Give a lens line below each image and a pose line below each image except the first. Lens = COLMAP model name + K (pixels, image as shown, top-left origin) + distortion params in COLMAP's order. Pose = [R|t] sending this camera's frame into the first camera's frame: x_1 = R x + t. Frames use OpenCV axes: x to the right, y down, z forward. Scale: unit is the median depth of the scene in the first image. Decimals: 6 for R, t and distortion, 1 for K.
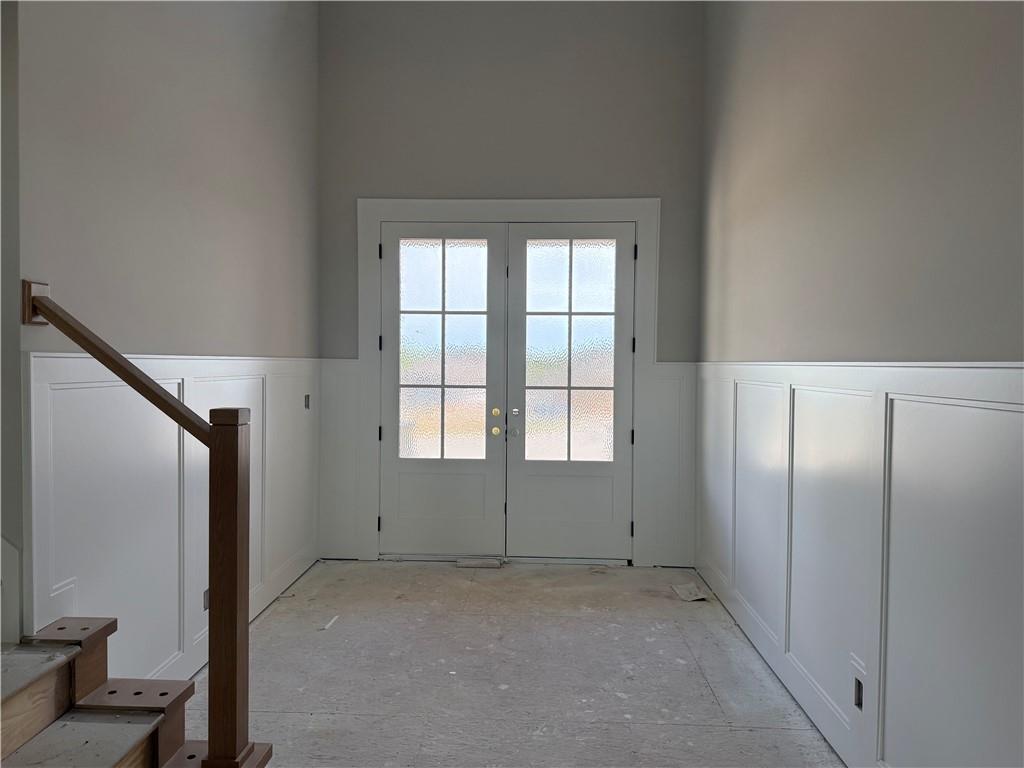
lens RADIAL K [[709.8, 0, 512.0], [0, 709.8, 384.0], [0, 0, 1]] dist [0.029278, -0.001046]
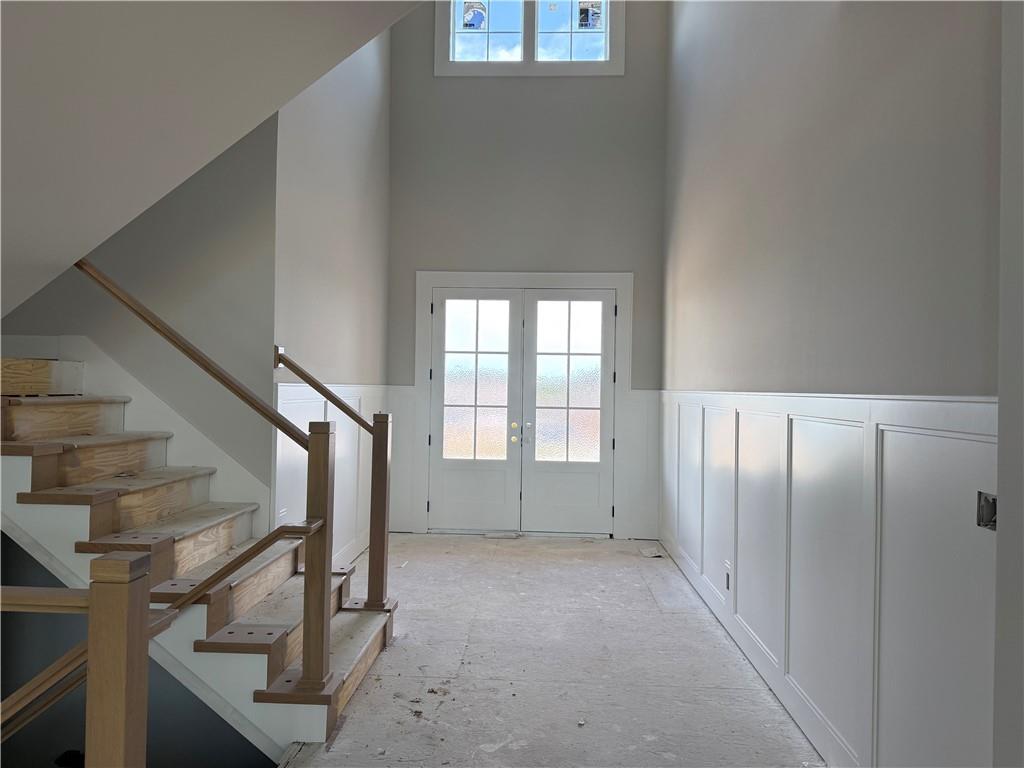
lens RADIAL K [[709.8, 0, 512.0], [0, 709.8, 384.0], [0, 0, 1]] dist [0.029278, -0.001046]
pose [[0.999931, 0.008156, -0.008422, -0.016465], [-0.008447, 0.999347, -0.035133, 0.008276], [0.008130, 0.035202, 0.999347, -0.384354]]
